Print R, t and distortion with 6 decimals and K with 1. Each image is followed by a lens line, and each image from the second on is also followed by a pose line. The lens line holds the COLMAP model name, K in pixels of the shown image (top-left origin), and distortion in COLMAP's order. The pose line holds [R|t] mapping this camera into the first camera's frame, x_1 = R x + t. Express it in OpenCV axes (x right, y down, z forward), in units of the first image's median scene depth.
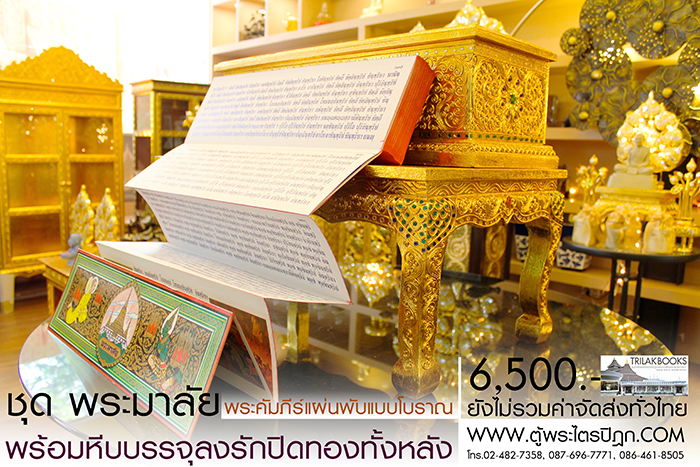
lens RADIAL K [[583.5, 0, 351.5], [0, 583.5, 236.7], [0, 0, 1]] dist [-0.153987, 0.133976]
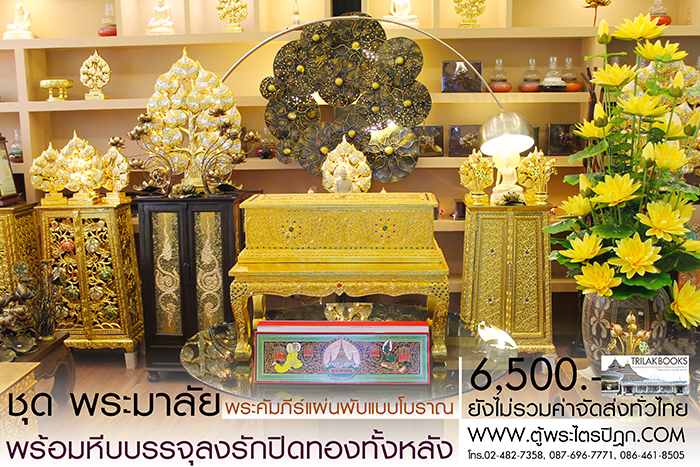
lens RADIAL K [[804.9, 0, 347.8], [0, 804.9, 229.8], [0, 0, 1]] dist [-0.069687, 0.000000]
pose [[0.740137, -0.140370, 0.657642, -0.643736], [0.133830, 0.989155, 0.060512, -0.138369], [-0.659004, 0.043225, 0.750896, -0.352898]]
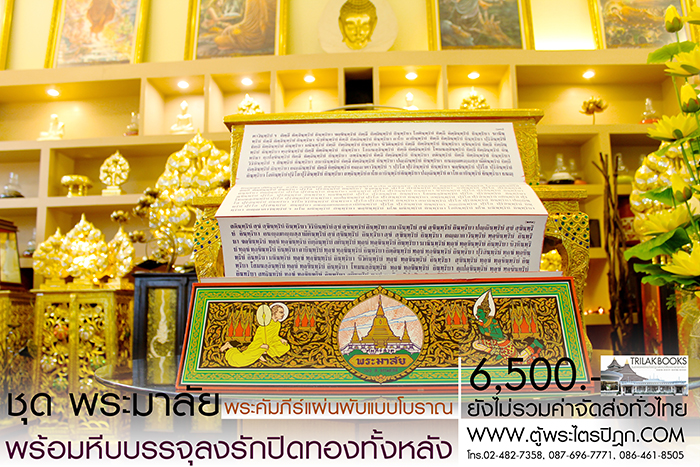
lens RADIAL K [[583.5, 0, 350.2], [0, 583.5, 242.4], [0, 0, 1]] dist [-0.153987, 0.133976]
pose [[0.743288, 0.049013, 0.667174, -0.306372], [0.131241, 0.967248, -0.217271, 0.059463], [-0.655972, 0.249055, 0.712511, 0.094506]]
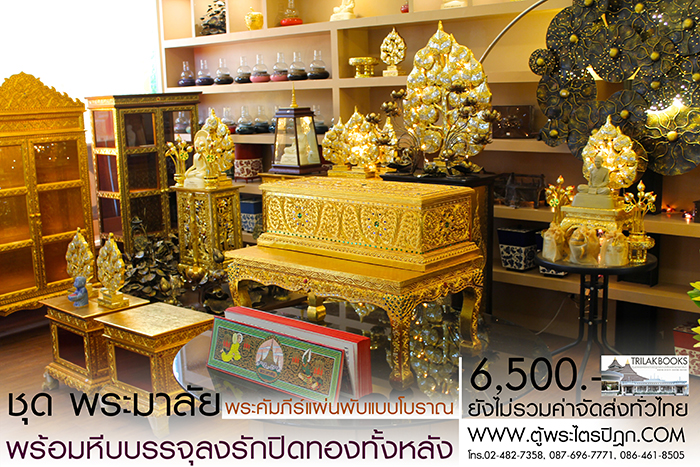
lens RADIAL K [[804.9, 0, 349.5], [0, 804.9, 227.0], [0, 0, 1]] dist [-0.069687, 0.000000]
pose [[0.997304, -0.059898, 0.042393, -0.045882], [0.059093, 0.998052, 0.019984, -0.092360], [-0.043508, -0.017425, 0.998901, -0.488104]]
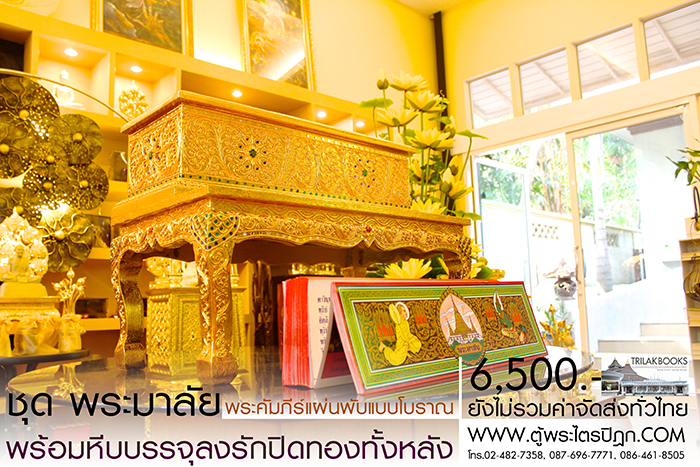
lens RADIAL K [[583.5, 0, 348.0], [0, 583.5, 238.0], [0, 0, 1]] dist [-0.153987, 0.133976]
pose [[0.036564, 0.083902, 0.995803, -0.450300], [0.188664, 0.977971, -0.089327, 0.011507], [-0.981361, 0.191138, 0.019930, 0.334738]]
